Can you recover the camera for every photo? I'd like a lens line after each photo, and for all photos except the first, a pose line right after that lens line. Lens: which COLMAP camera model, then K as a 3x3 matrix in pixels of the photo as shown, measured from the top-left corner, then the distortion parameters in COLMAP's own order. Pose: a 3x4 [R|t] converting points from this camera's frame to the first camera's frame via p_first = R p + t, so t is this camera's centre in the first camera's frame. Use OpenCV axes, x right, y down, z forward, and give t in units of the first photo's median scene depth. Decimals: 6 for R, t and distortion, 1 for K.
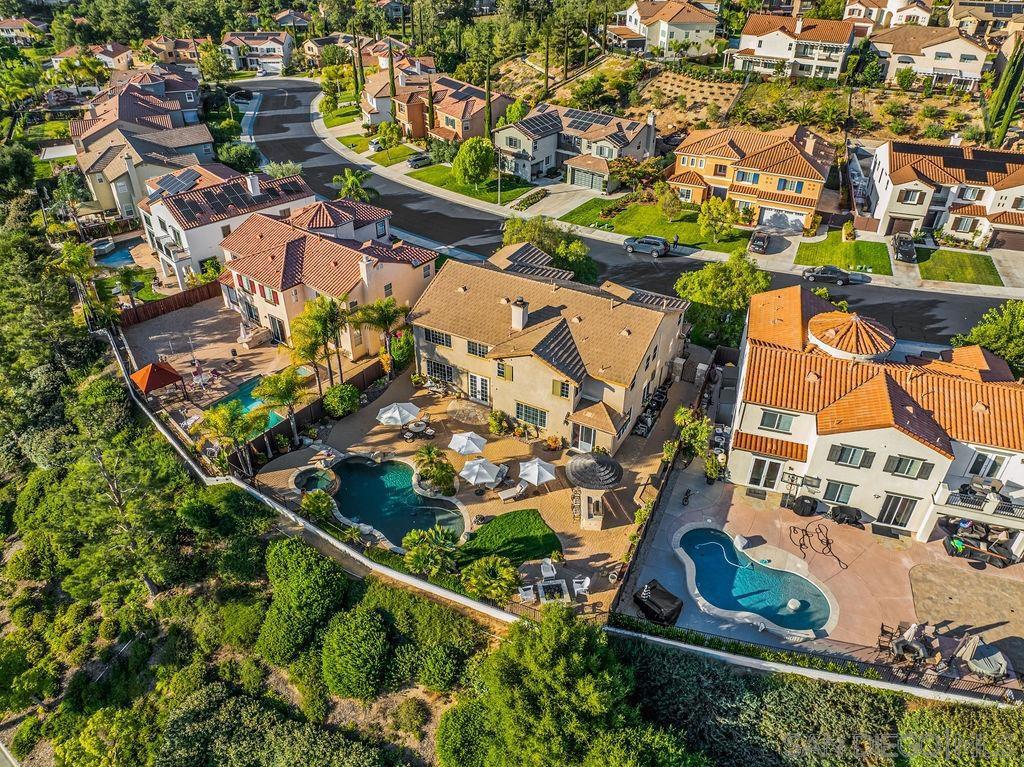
lens RADIAL K [[718.3, 0, 506.3], [0, 718.3, 385.1], [0, 0, 1]] dist [-0.039947, 0.002091]
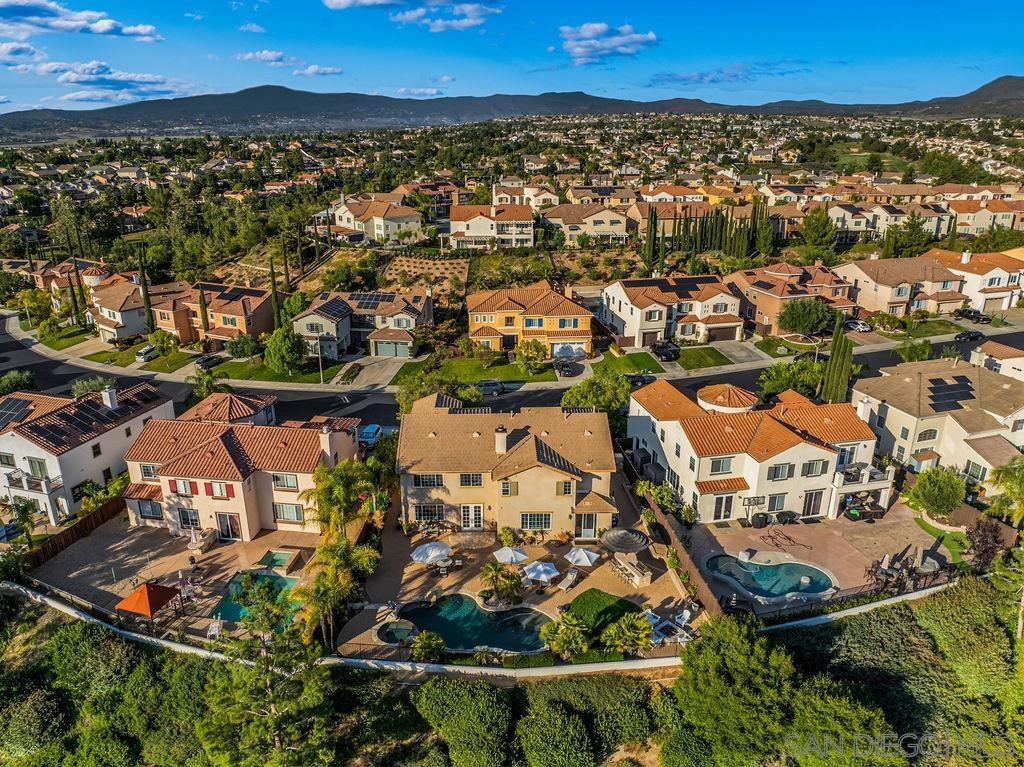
lens RADIAL K [[718.3, 0, 506.3], [0, 718.3, 385.1], [0, 0, 1]] dist [-0.039947, 0.002091]
pose [[0.864138, -0.177642, 0.470859, -0.329448], [0.289674, 0.940667, -0.176732, 0.016697], [-0.411527, 0.289116, 0.864325, -0.022094]]
